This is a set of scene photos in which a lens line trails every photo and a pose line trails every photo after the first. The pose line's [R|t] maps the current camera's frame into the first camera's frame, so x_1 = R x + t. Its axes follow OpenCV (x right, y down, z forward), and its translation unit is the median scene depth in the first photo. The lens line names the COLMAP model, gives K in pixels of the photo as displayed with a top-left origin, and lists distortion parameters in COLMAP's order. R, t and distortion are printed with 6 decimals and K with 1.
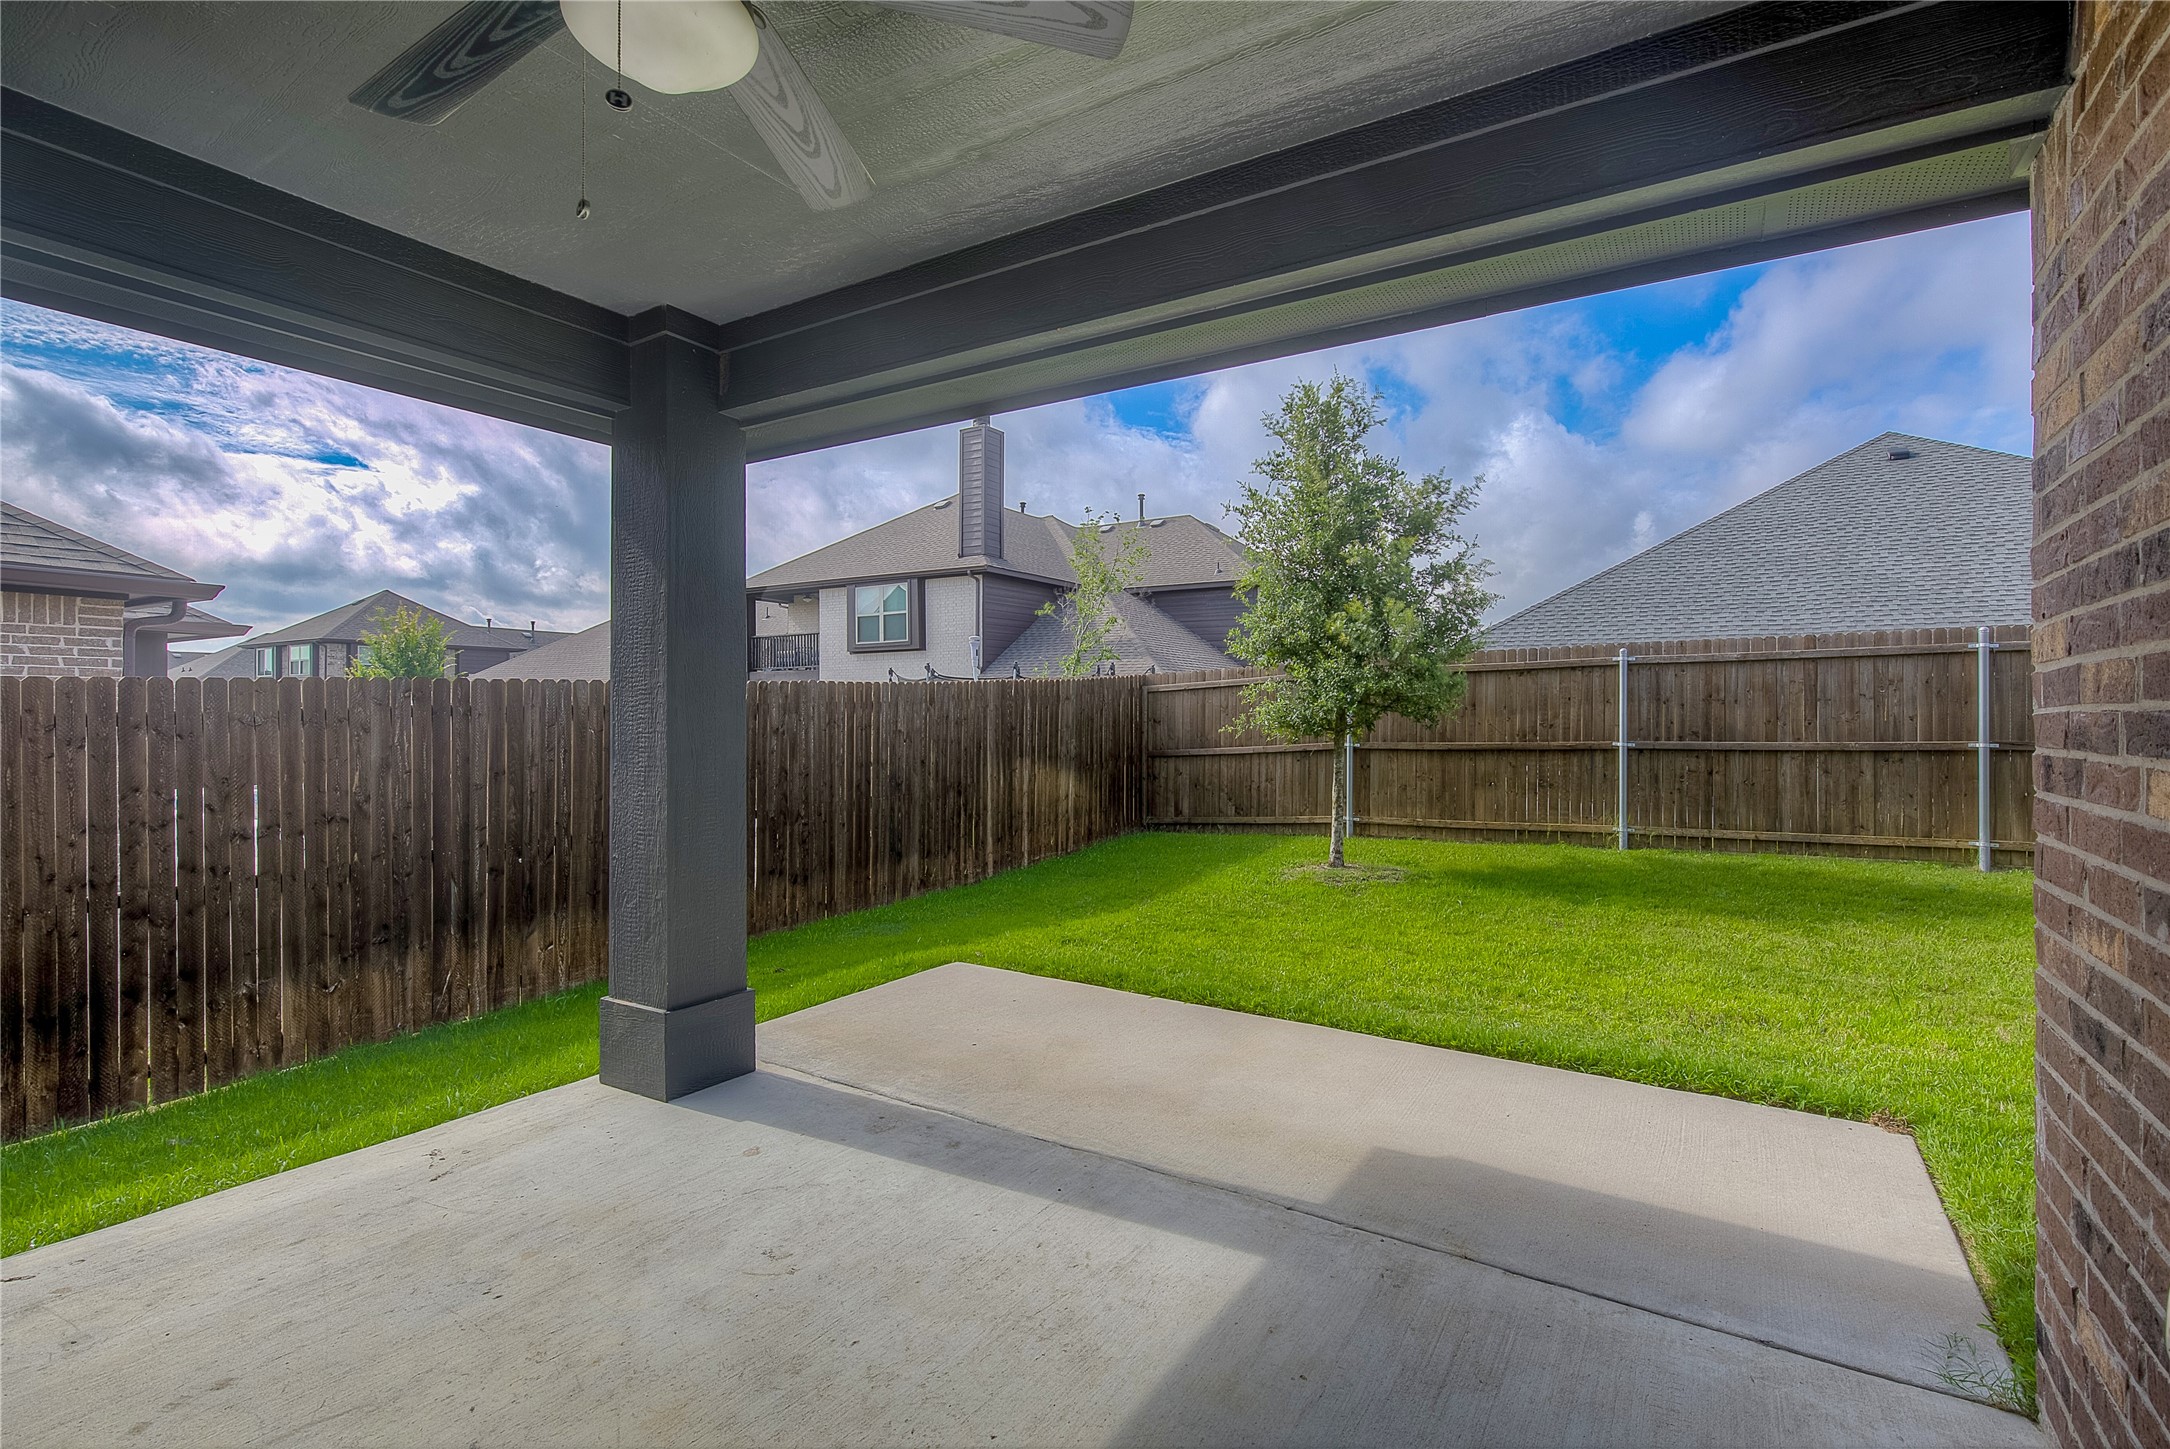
lens RADIAL K [[981.1, 0, 1099.1], [0, 981.1, 734.0], [0, 0, 1]] dist [-0.002828, 0.000808]
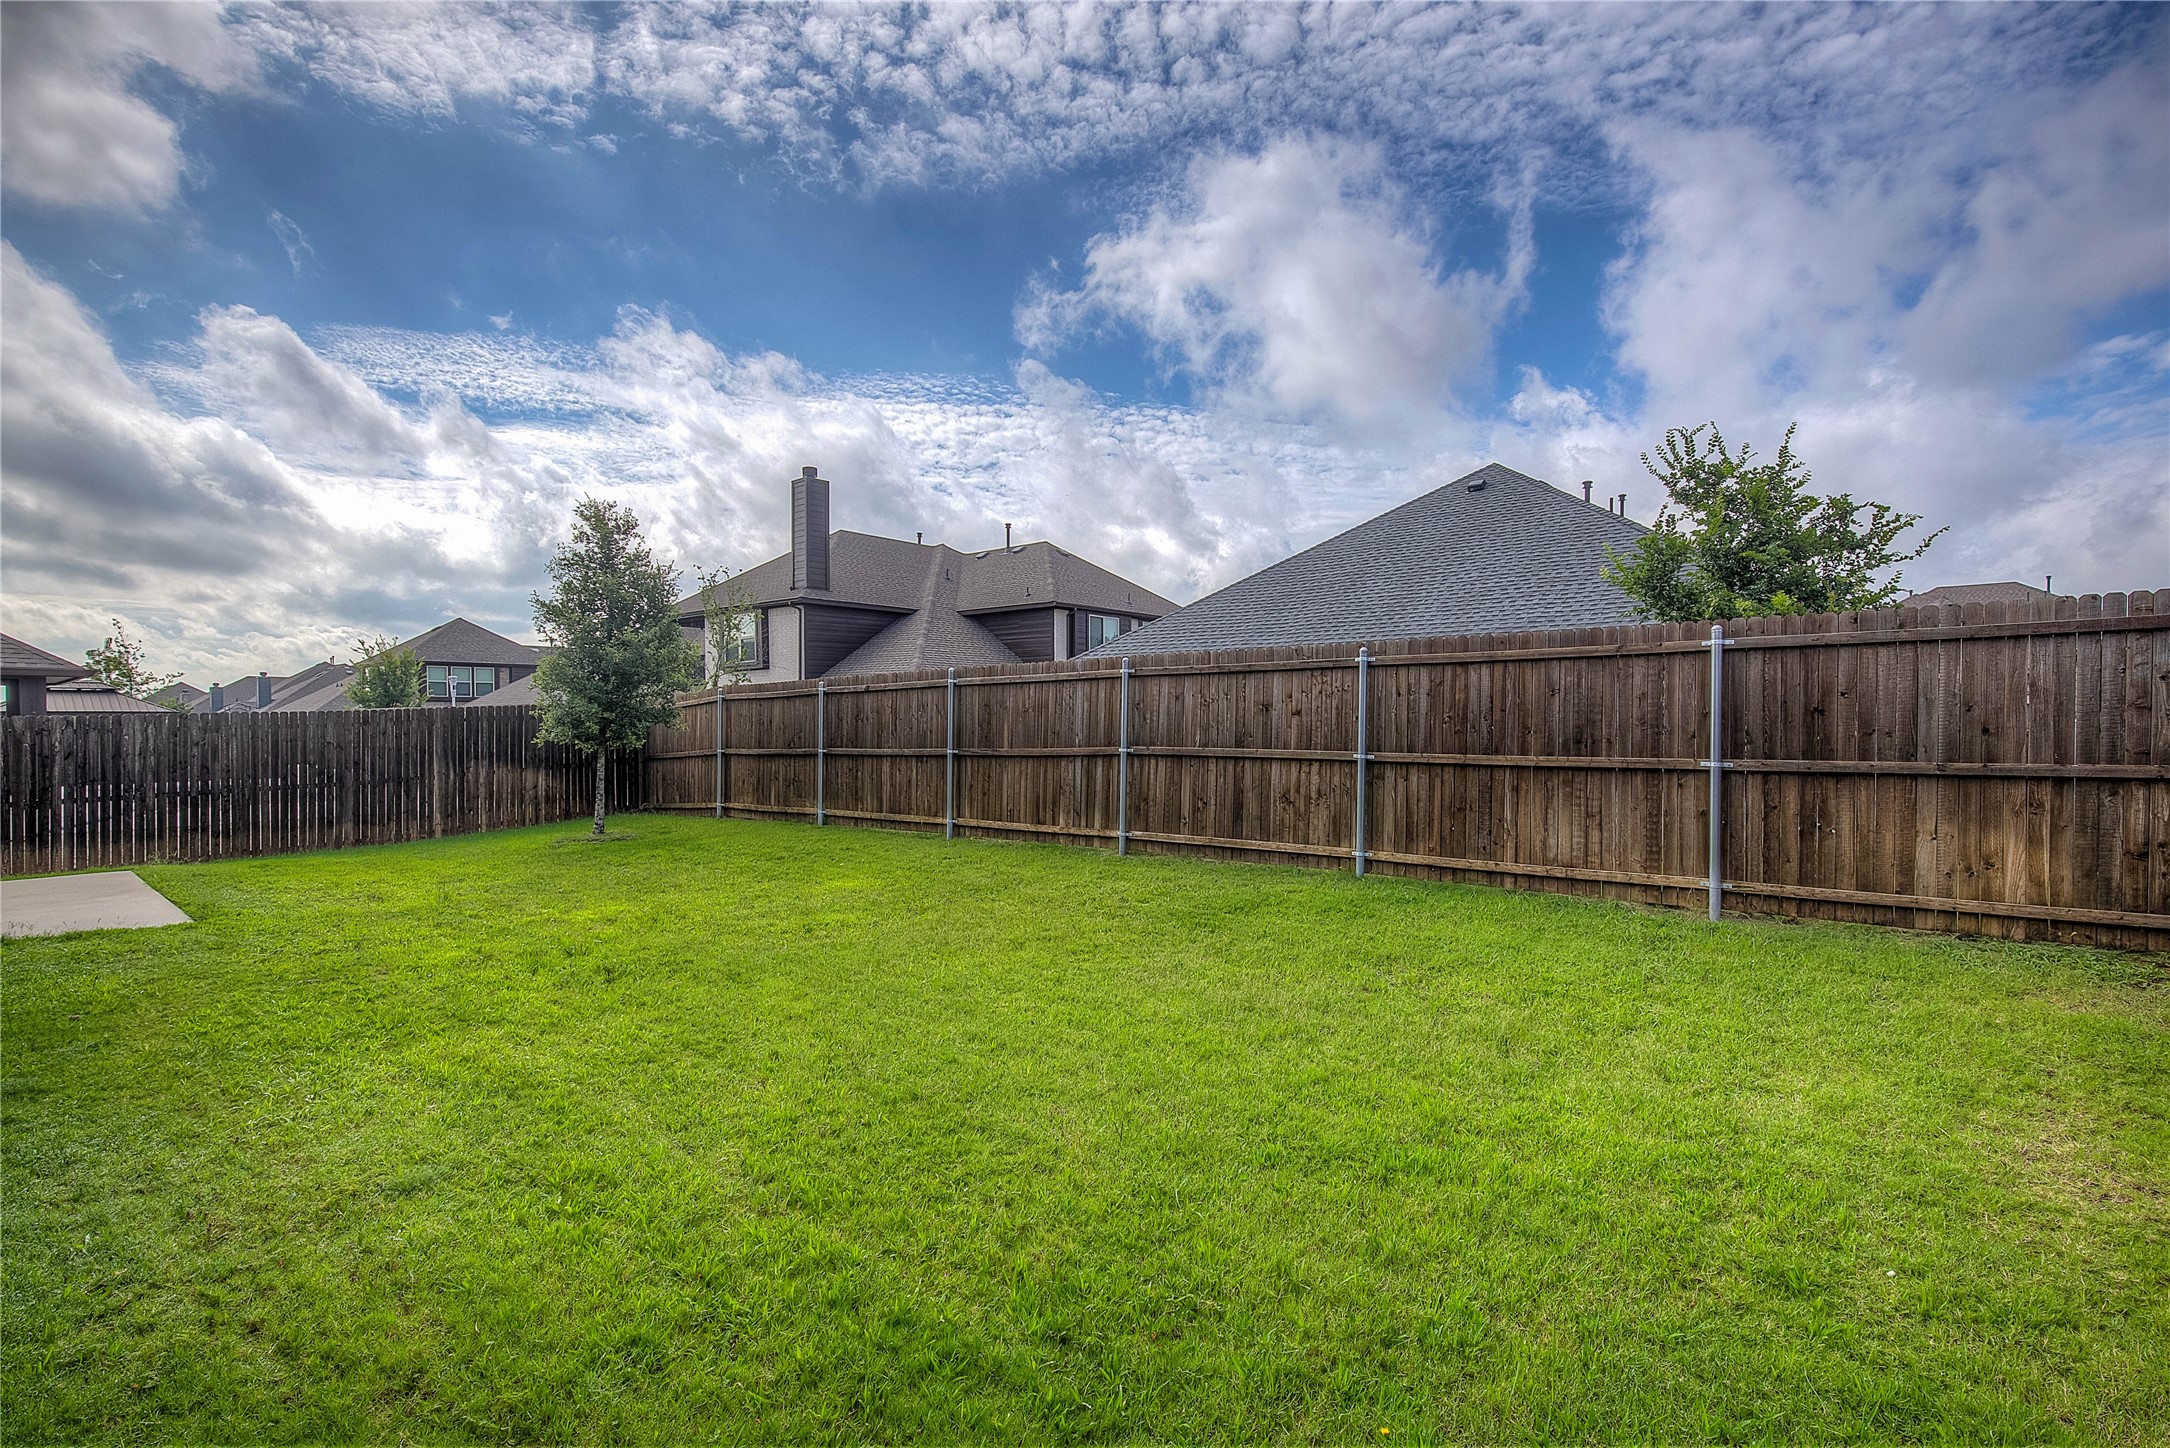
lens RADIAL K [[992.8, 0, 1099.0], [0, 992.8, 730.6], [0, 0, 1]] dist [0.002963, 0.001478]
pose [[0.988045, -0.003425, -0.154127, 1.051234], [0.002338, 0.999971, -0.007239, -0.006154], [0.154147, 0.006792, 0.988025, -0.303544]]
